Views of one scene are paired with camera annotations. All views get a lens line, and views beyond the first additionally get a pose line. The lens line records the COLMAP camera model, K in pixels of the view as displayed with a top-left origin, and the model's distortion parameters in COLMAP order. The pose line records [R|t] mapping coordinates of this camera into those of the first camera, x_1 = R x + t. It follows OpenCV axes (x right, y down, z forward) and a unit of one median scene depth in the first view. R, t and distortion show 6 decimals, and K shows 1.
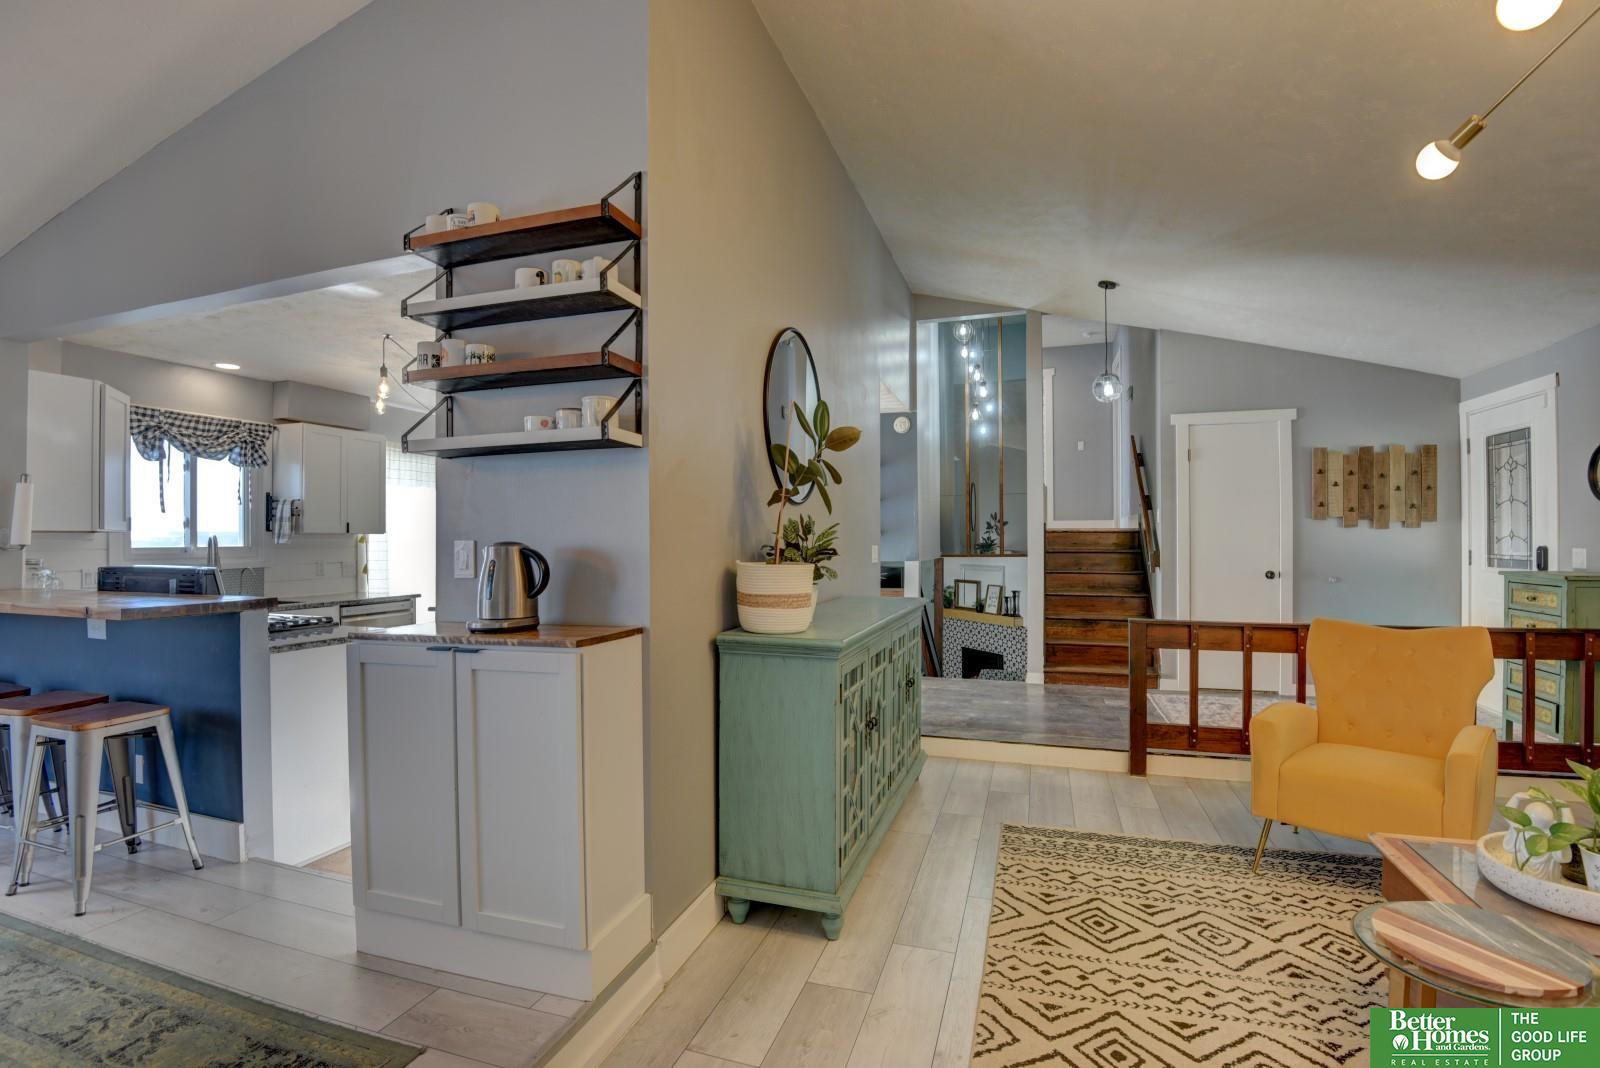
lens RADIAL K [[773.2, 0, 800.0], [0, 773.2, 534.0], [0, 0, 1]] dist [-0.037197, -0.000207]
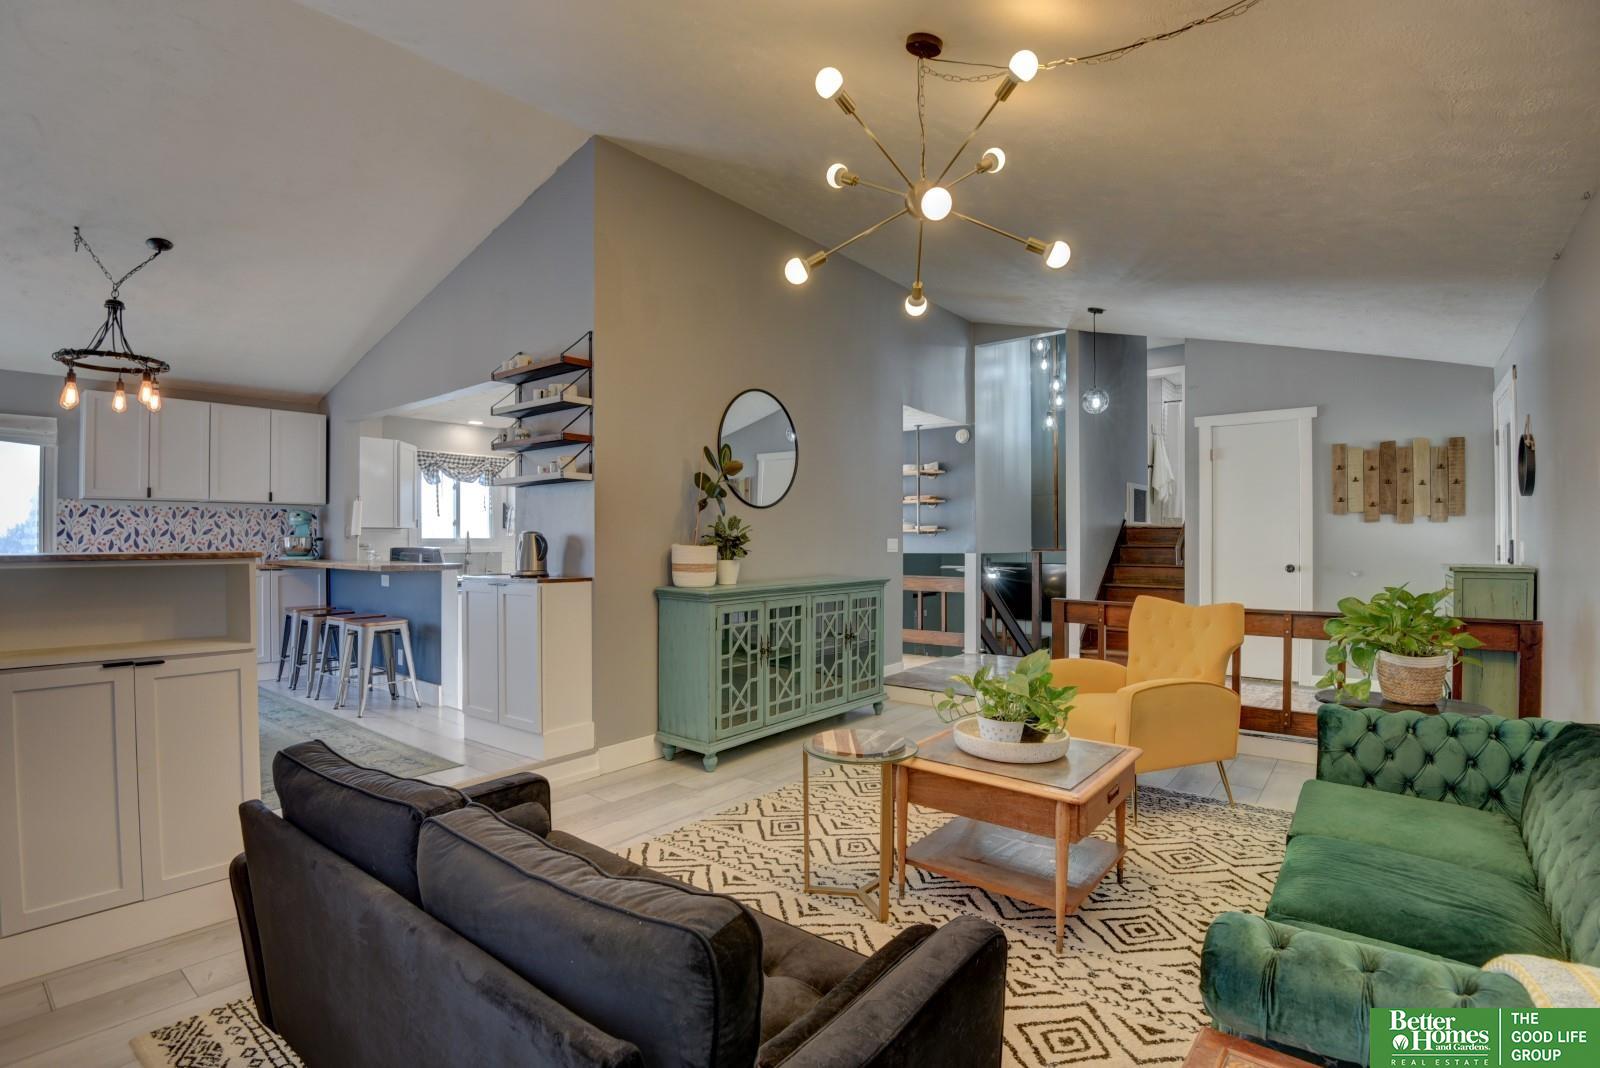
lens RADIAL K [[805.8, 0, 800.0], [0, 805.8, 534.0], [0, 0, 1]] dist [-0.001594, -0.028973]
pose [[0.930922, 0.000424, -0.365217, 0.514562], [-0.000144, 1.000000, 0.000795, 0.007591], [0.365217, -0.000687, 0.930922, -0.329764]]
